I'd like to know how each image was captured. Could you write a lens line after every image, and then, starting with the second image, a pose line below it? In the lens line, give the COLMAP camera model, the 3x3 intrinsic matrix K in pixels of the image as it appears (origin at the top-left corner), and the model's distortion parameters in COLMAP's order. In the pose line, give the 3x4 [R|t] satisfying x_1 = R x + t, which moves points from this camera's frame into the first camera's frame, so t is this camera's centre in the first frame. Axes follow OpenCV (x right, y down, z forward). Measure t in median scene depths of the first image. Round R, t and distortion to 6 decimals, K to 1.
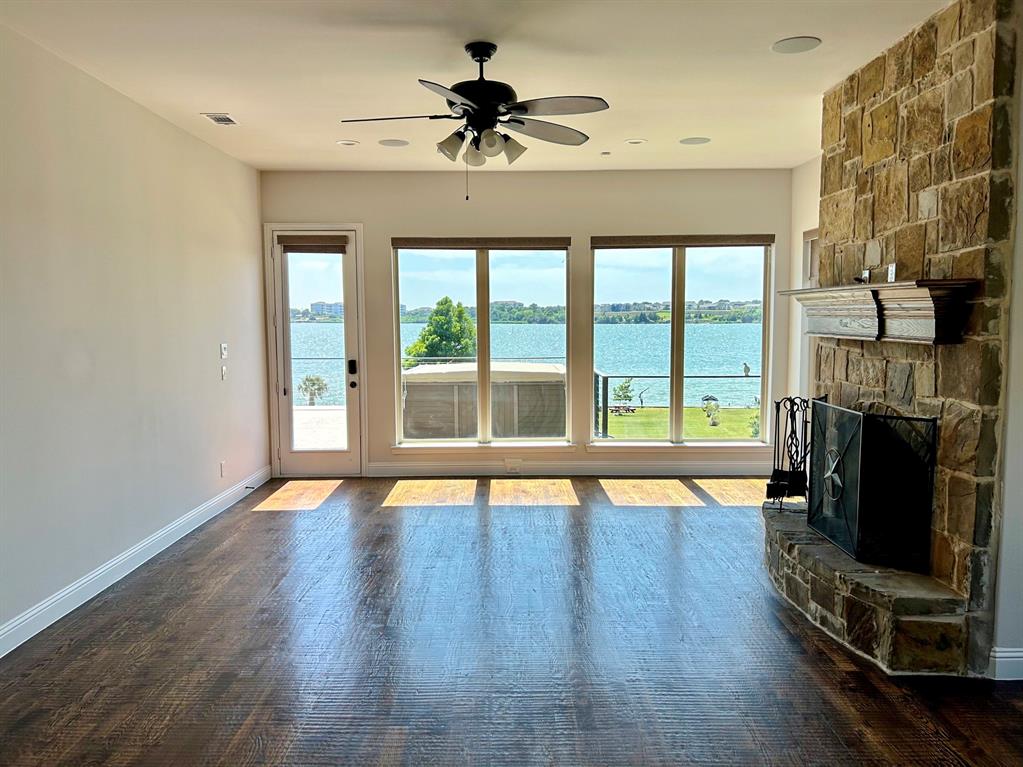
lens RADIAL K [[798.0, 0, 507.2], [0, 798.0, 387.3], [0, 0, 1]] dist [0.037970, -0.046563]
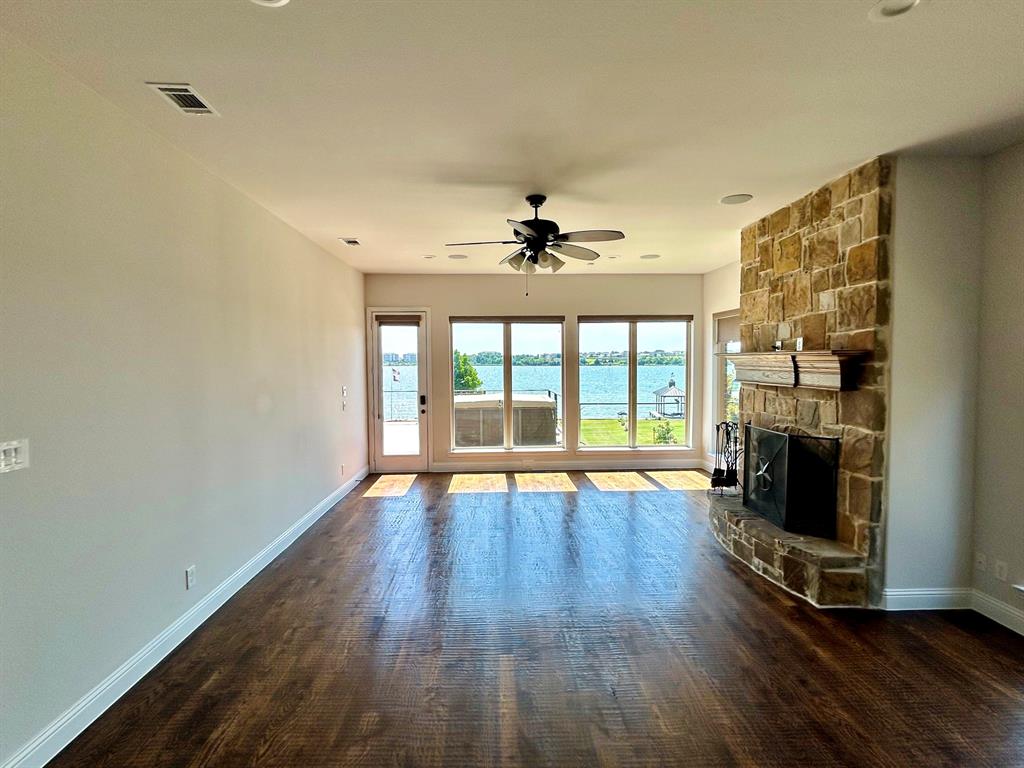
lens RADIAL K [[509.3, 0, 509.4], [0, 509.3, 384.8], [0, 0, 1]] dist [-0.009508, 0.000410]
pose [[0.999313, -0.003911, 0.036848, -0.105716], [0.005474, 0.999085, -0.042417, -0.020492], [-0.036649, 0.042589, 0.998420, 0.033554]]
